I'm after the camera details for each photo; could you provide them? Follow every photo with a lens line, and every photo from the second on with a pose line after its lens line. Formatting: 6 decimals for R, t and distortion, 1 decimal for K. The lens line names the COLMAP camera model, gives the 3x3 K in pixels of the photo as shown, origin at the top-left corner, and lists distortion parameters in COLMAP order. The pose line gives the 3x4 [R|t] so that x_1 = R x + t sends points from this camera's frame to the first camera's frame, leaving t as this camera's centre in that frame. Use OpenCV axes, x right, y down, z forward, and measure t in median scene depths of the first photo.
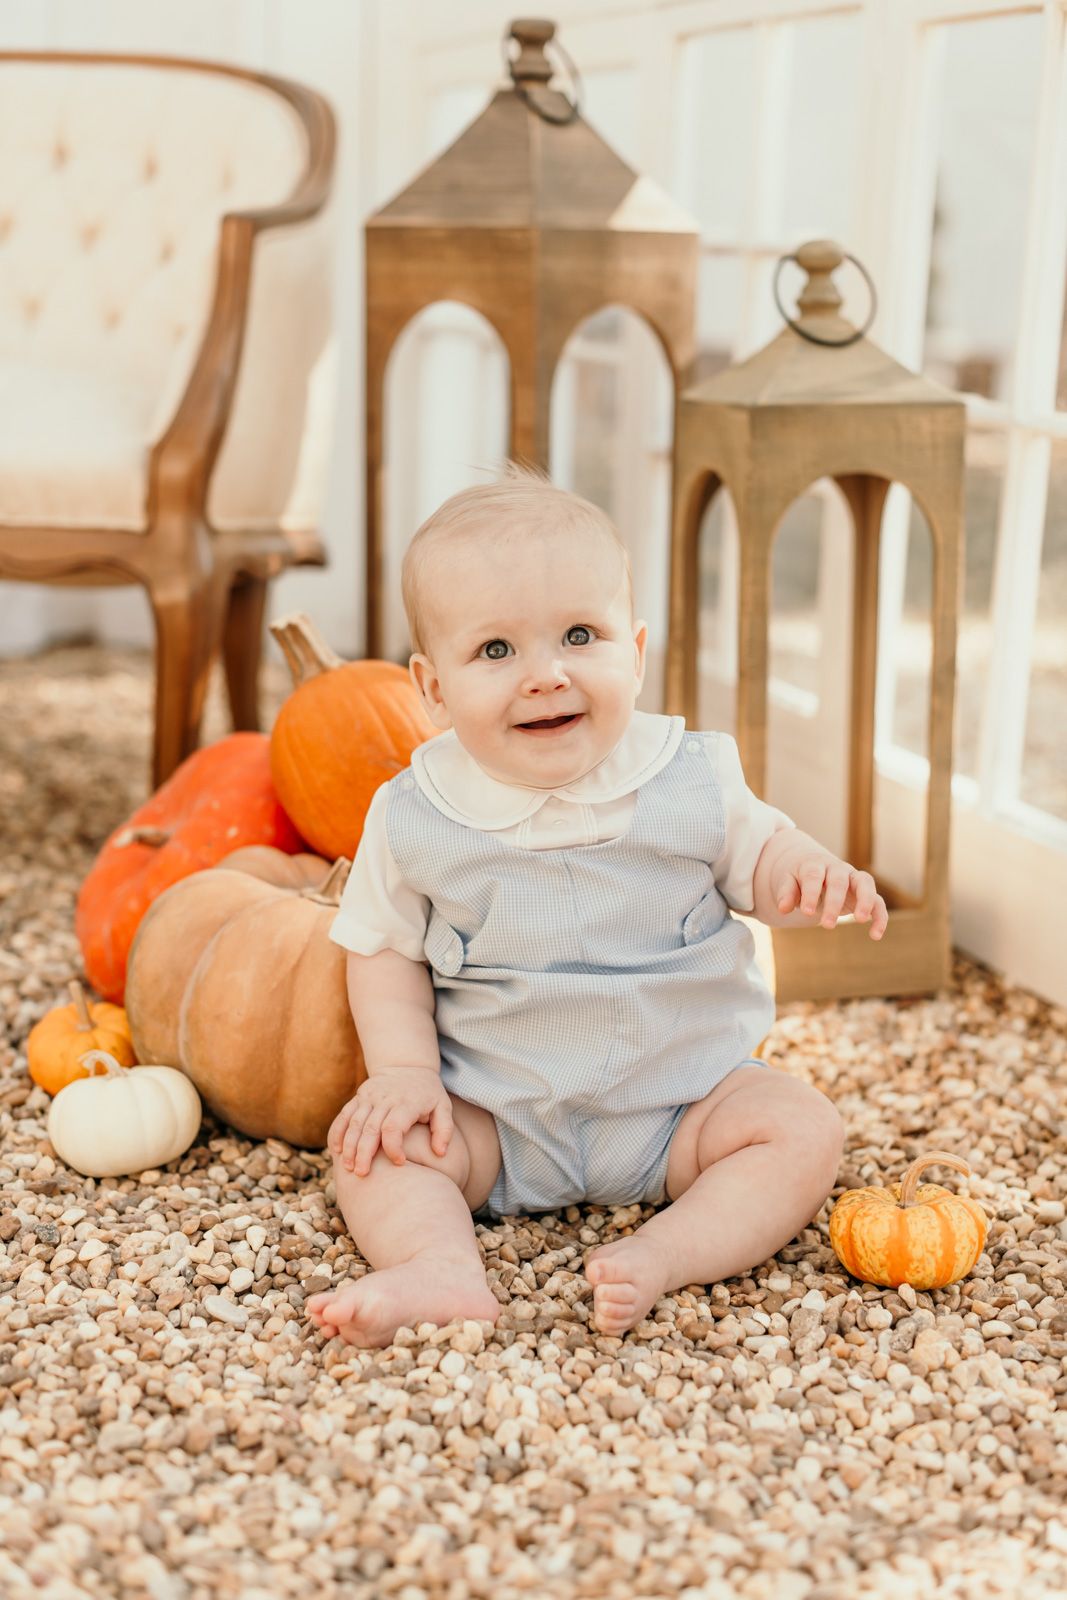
lens RADIAL K [[2436.5, 0, 536.4], [0, 2436.5, 813.5], [0, 0, 1]] dist [0.002364, 0.000000]
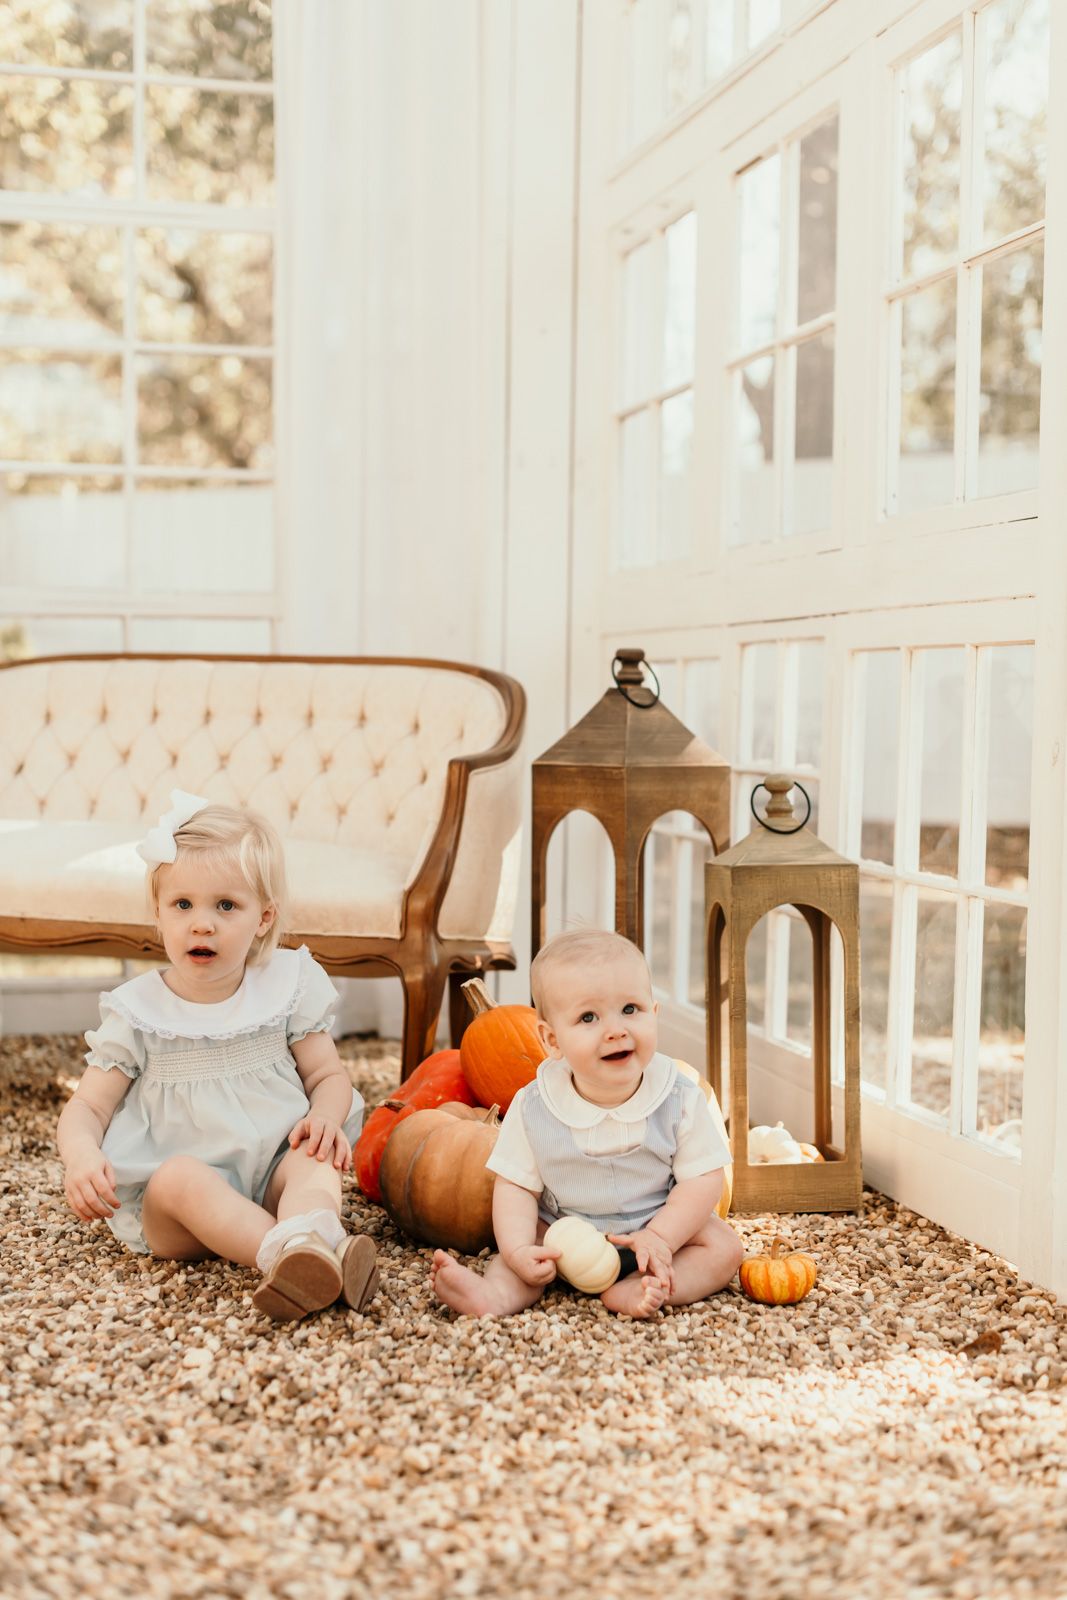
lens RADIAL K [[2436.5, 0, 536.5], [0, 2436.5, 797.9], [0, 0, 1]] dist [0.002364, 0.000000]
pose [[0.992809, -0.005892, -0.119568, 0.145744], [-0.018094, 0.979929, -0.198526, 0.129838], [0.118337, 0.199261, 0.972775, -0.707210]]
